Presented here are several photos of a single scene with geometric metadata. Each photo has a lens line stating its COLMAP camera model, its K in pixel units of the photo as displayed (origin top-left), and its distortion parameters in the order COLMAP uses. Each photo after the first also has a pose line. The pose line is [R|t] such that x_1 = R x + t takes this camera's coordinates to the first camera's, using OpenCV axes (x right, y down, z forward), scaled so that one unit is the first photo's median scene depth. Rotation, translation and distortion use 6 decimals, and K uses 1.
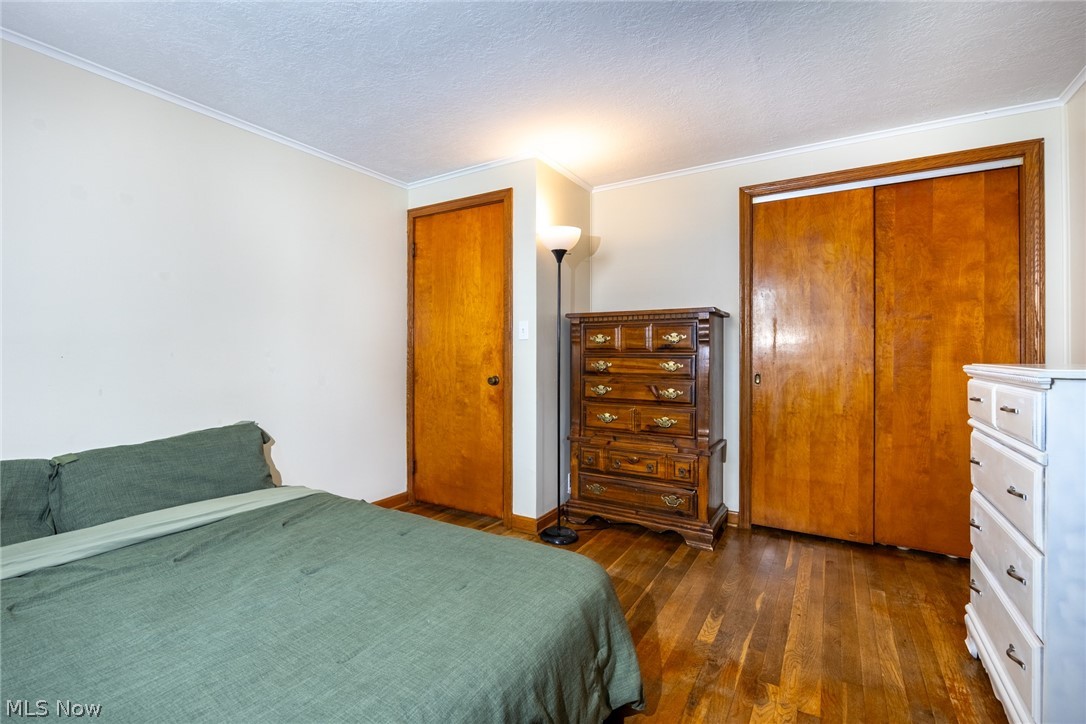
lens RADIAL K [[449.0, 0, 554.5], [0, 449.0, 362.9], [0, 0, 1]] dist [-0.012498, 0.000782]
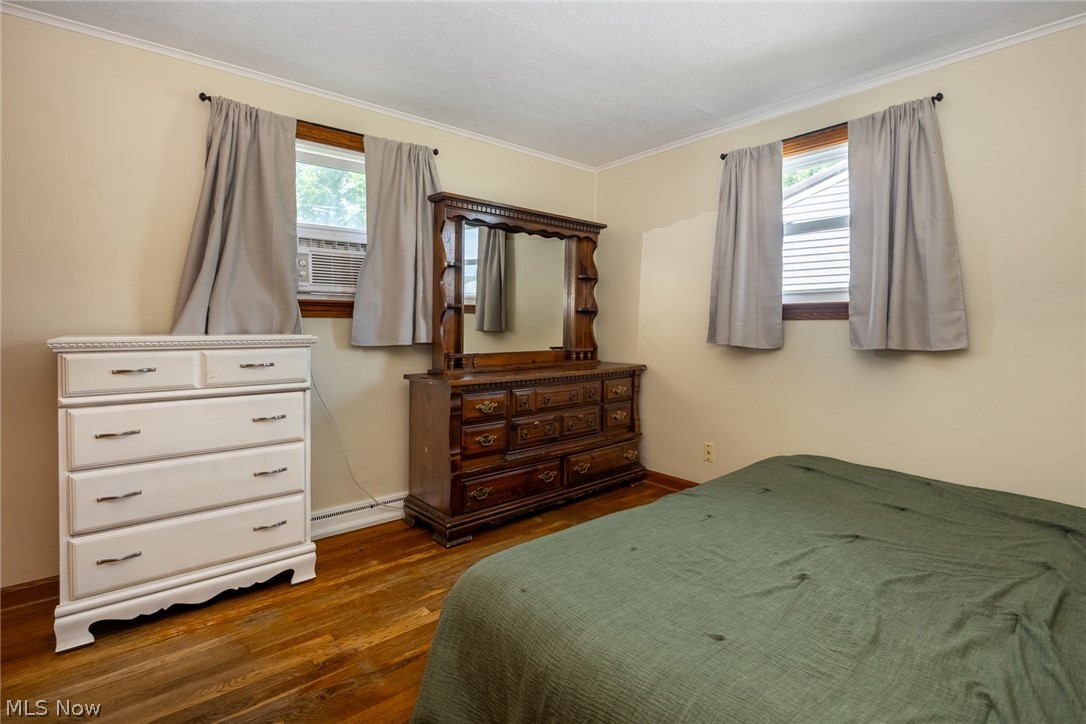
lens RADIAL K [[449.0, 0, 554.5], [0, 449.0, 362.9], [0, 0, 1]] dist [-0.012498, 0.000782]
pose [[-0.920003, -0.022998, 0.391236, -0.365490], [-0.002595, 0.998612, 0.052598, 0.010786], [-0.391903, 0.047375, -0.918786, 1.652729]]
